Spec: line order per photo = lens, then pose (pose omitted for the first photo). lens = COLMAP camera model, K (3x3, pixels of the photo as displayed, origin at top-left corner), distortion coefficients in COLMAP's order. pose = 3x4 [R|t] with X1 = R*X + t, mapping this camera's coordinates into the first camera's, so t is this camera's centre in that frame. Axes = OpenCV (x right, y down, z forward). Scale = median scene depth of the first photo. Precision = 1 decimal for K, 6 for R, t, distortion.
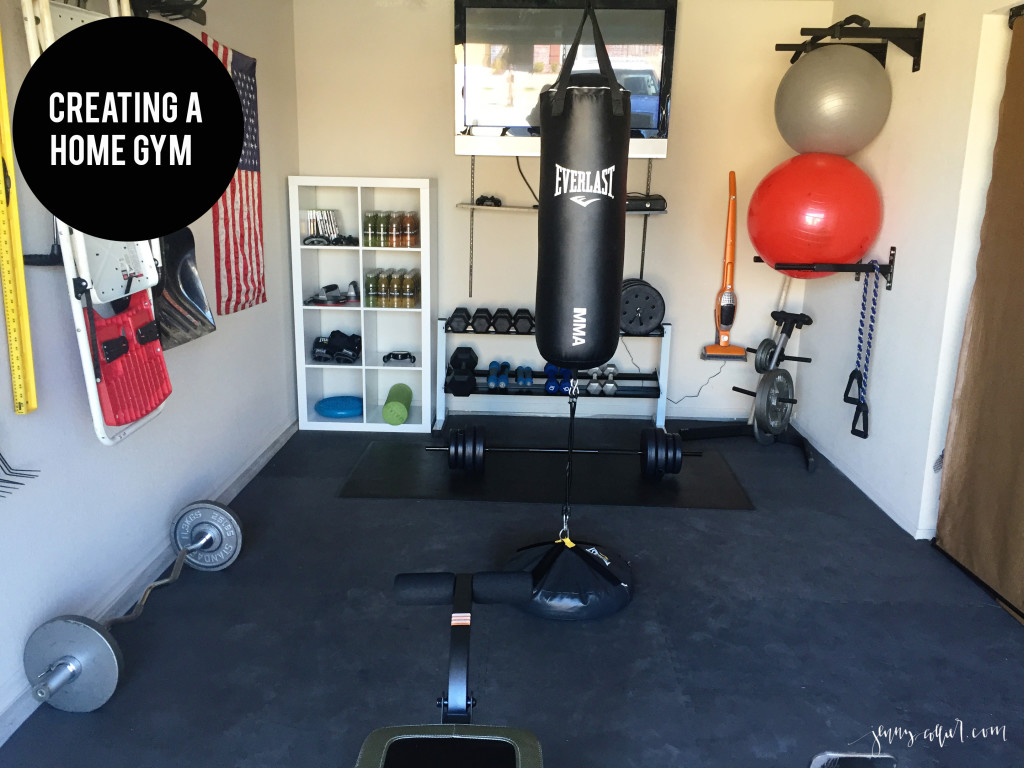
lens RADIAL K [[867.8, 0, 502.9], [0, 867.8, 380.8], [0, 0, 1]] dist [0.041054, -0.065101]
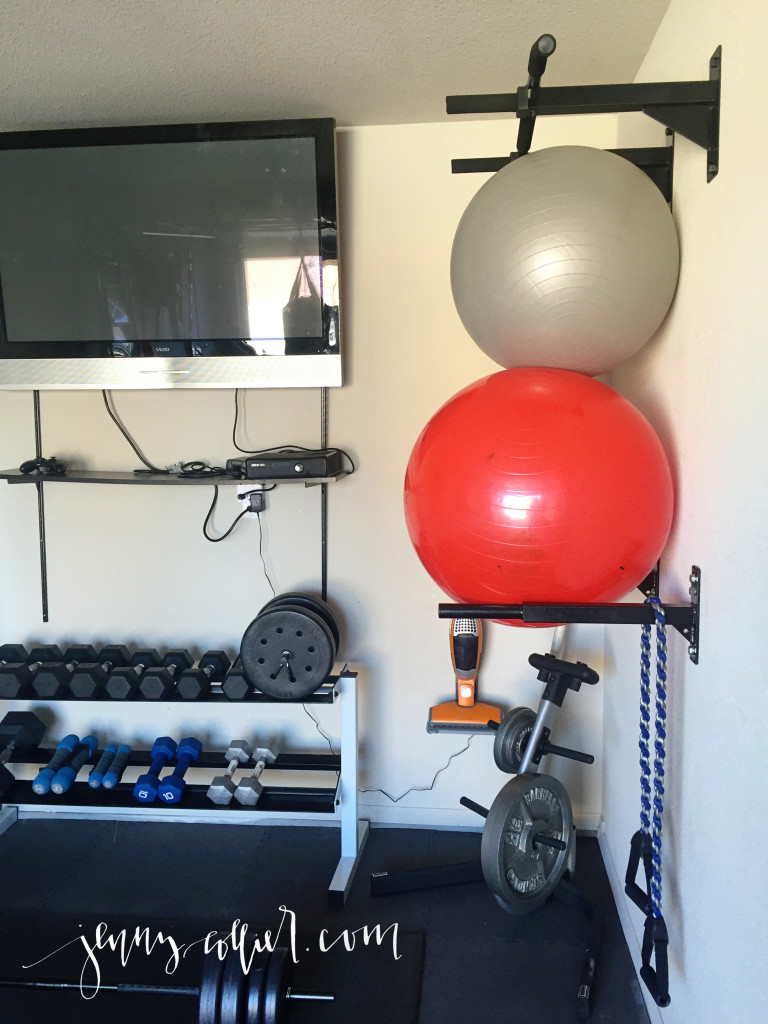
lens RADIAL K [[867.8, 0, 392.8], [0, 867.8, 511.2], [0, 0, 1]] dist [0.041054, -0.065101]
pose [[0.997672, -0.019611, -0.065309, 0.263508], [0.011915, 0.993153, -0.116210, -0.107904], [0.067141, 0.115161, 0.991075, 0.446617]]
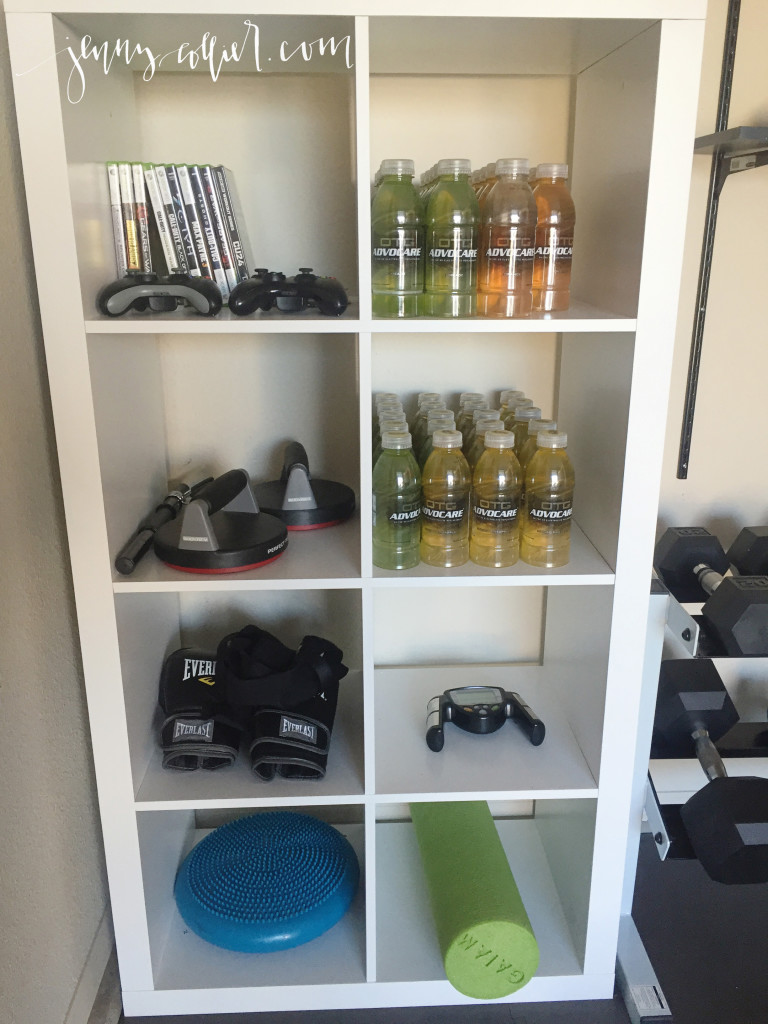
lens RADIAL K [[867.8, 0, 386.0], [0, 867.8, 513.5], [0, 0, 1]] dist [0.041054, -0.065101]
pose [[0.996699, -0.041450, 0.069807, -0.173866], [0.035905, 0.996236, 0.078896, -0.121479], [-0.072815, -0.076130, 0.994436, 0.770614]]
